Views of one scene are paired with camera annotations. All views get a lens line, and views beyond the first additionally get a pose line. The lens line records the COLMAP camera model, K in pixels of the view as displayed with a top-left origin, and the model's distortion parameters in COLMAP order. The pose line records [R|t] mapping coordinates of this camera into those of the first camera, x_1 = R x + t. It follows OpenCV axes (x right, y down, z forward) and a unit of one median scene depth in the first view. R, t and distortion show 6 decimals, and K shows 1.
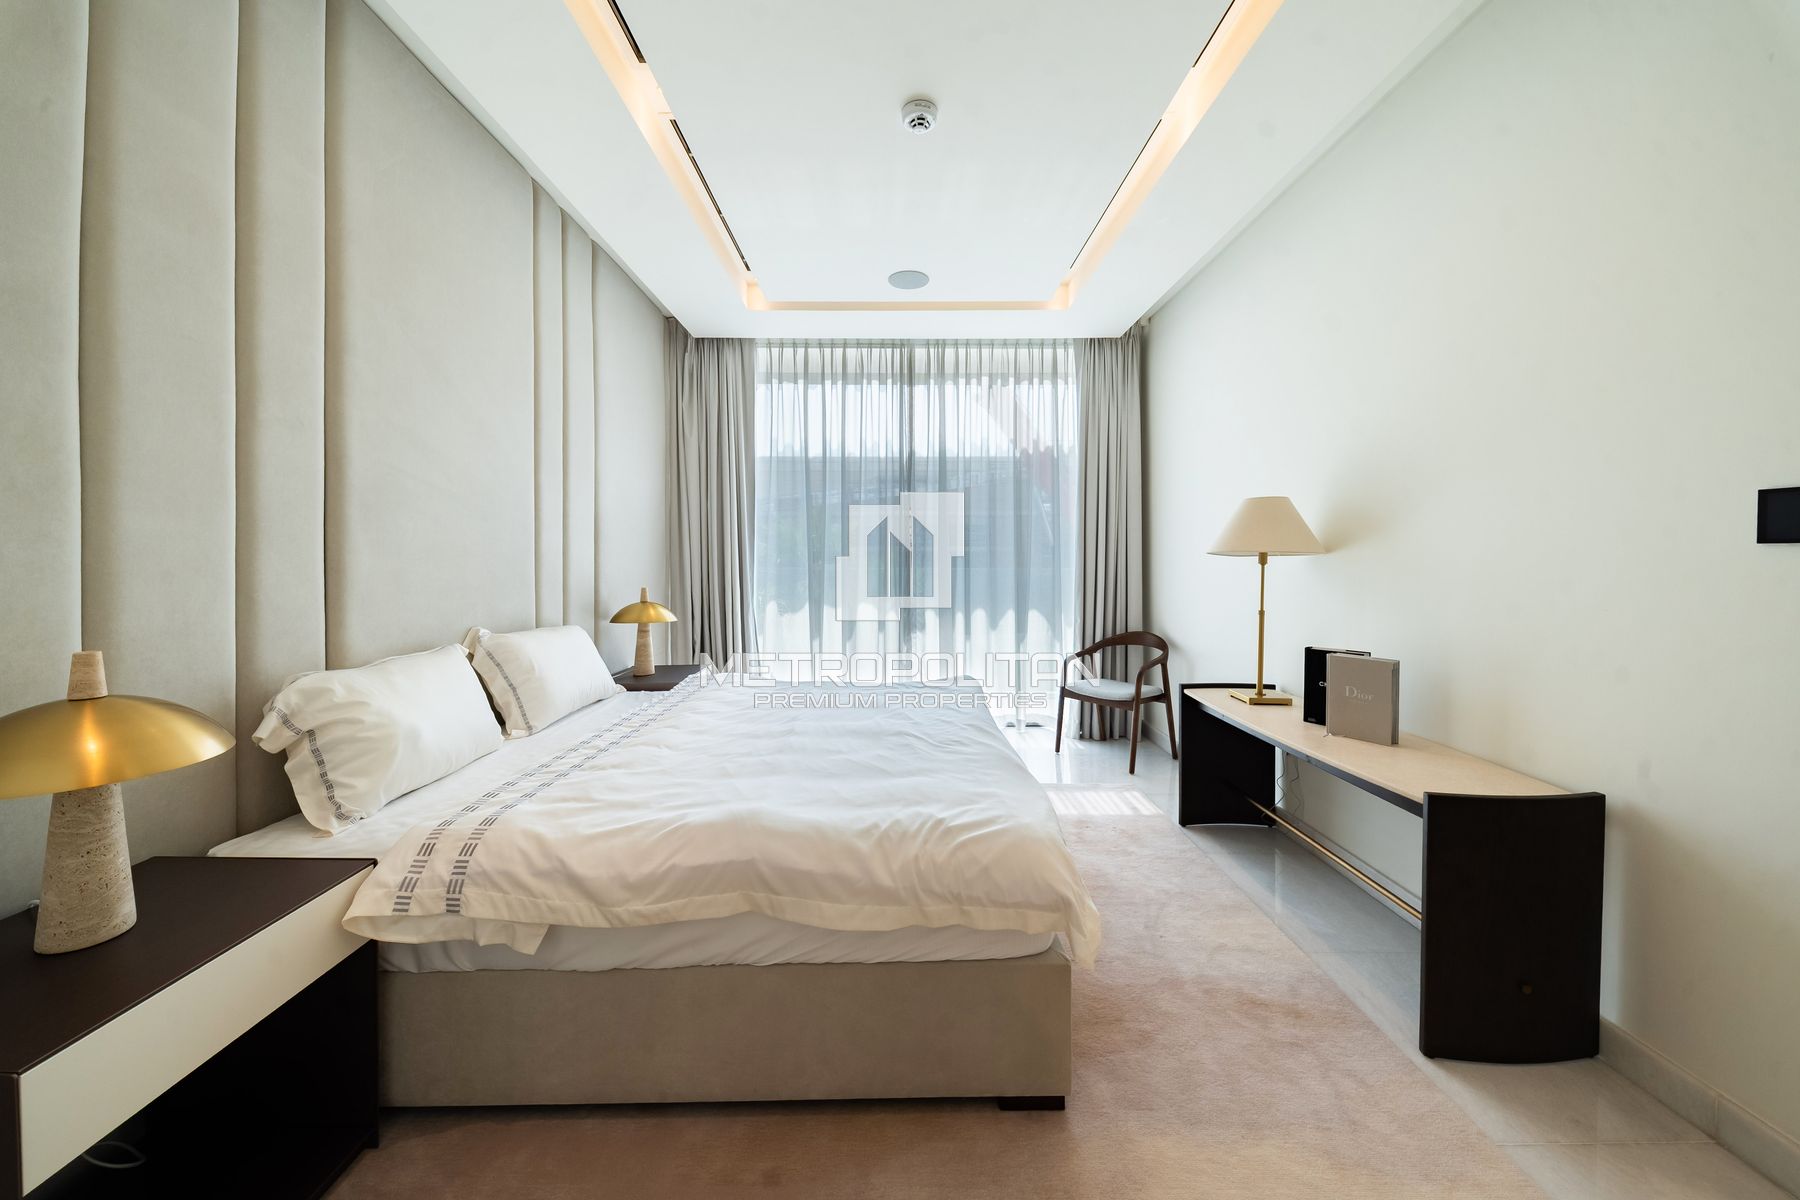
lens RADIAL K [[645.7, 0, 904.3], [0, 645.7, 540.9], [0, 0, 1]] dist [-0.000685, -0.000087]
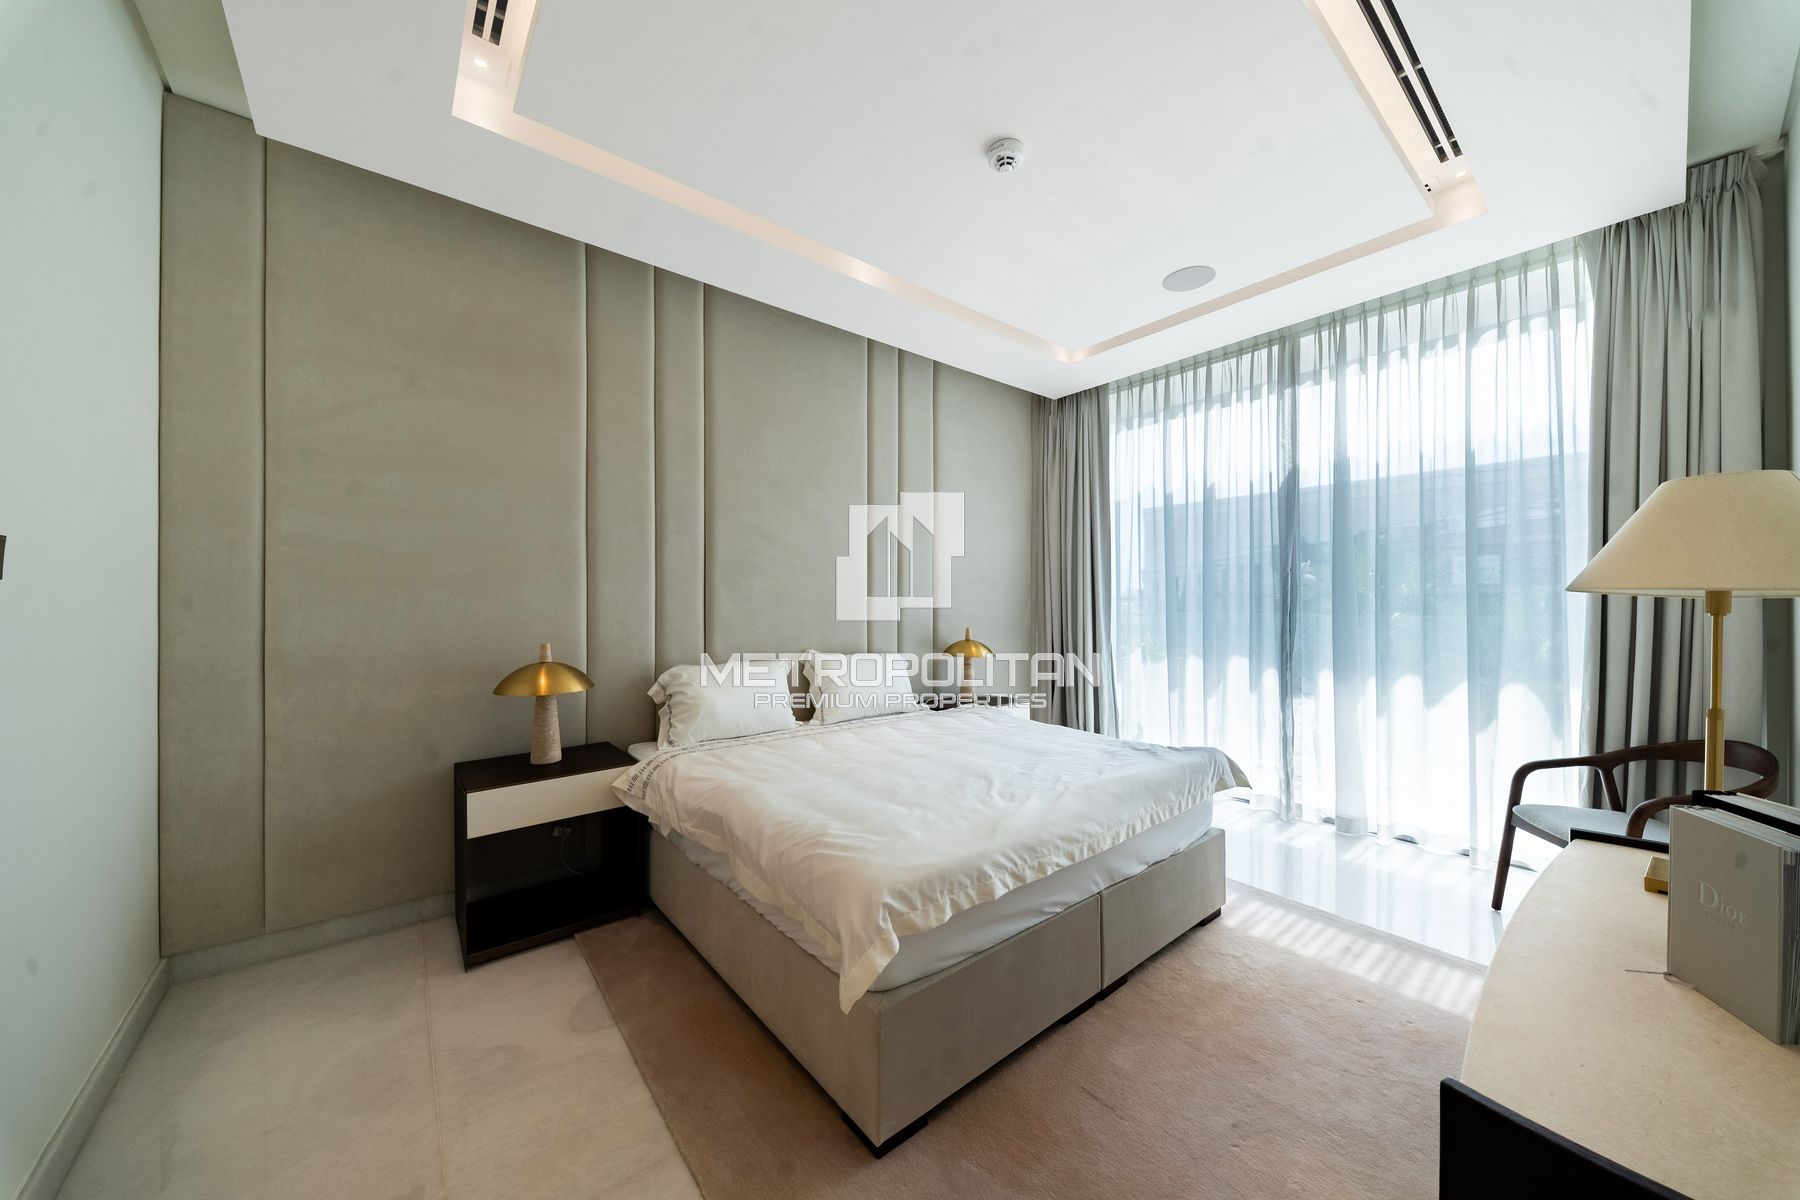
lens RADIAL K [[629.6, 0, 908.9], [0, 629.6, 596.5], [0, 0, 1]] dist [0.029991, -0.010929]
pose [[0.626432, -0.005341, -0.779458, 0.564309], [0.017919, 0.999811, 0.007550, 0.003575], [0.779270, -0.018697, 0.626409, 0.233039]]
